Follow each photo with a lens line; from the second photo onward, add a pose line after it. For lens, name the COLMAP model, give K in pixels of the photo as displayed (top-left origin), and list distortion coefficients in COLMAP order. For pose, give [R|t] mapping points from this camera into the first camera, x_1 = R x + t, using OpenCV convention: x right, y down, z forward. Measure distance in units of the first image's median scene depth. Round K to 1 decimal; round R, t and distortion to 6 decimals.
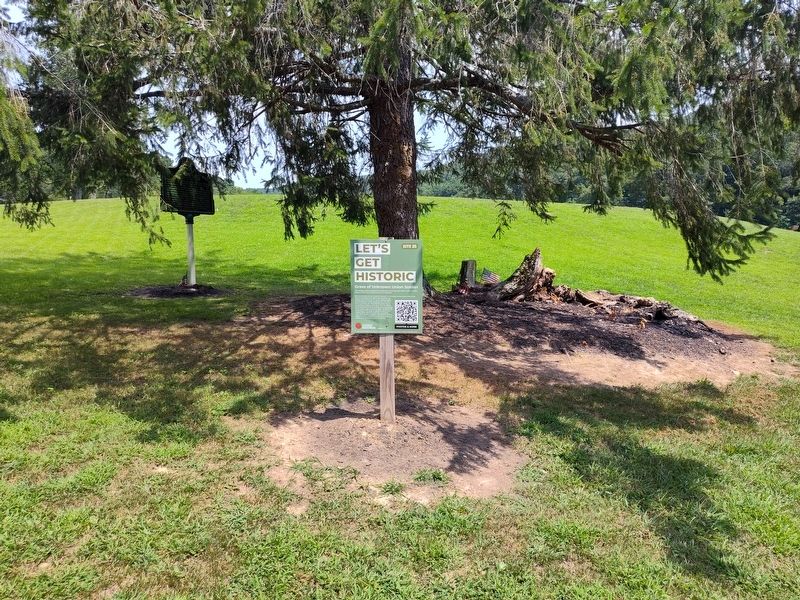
lens RADIAL K [[553.4, 0, 404.0], [0, 553.4, 300.0], [0, 0, 1]] dist [0.007099, -0.009041]
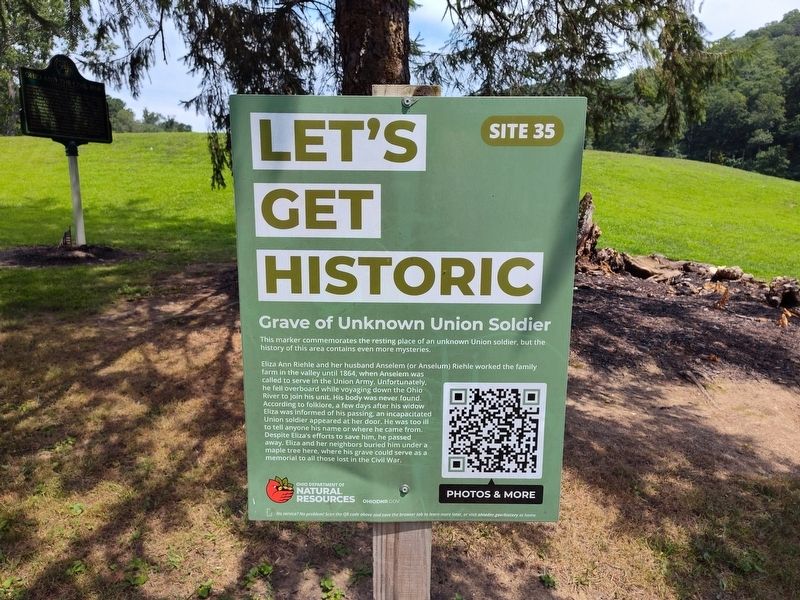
lens RADIAL K [[553.4, 0, 392.0], [0, 553.4, 302.1], [0, 0, 1]] dist [0.007099, -0.009041]
pose [[0.999325, -0.000405, 0.036737, -0.027729], [-0.002813, 0.996162, 0.087484, -0.031546], [-0.036631, -0.087528, 0.995488, 0.484398]]
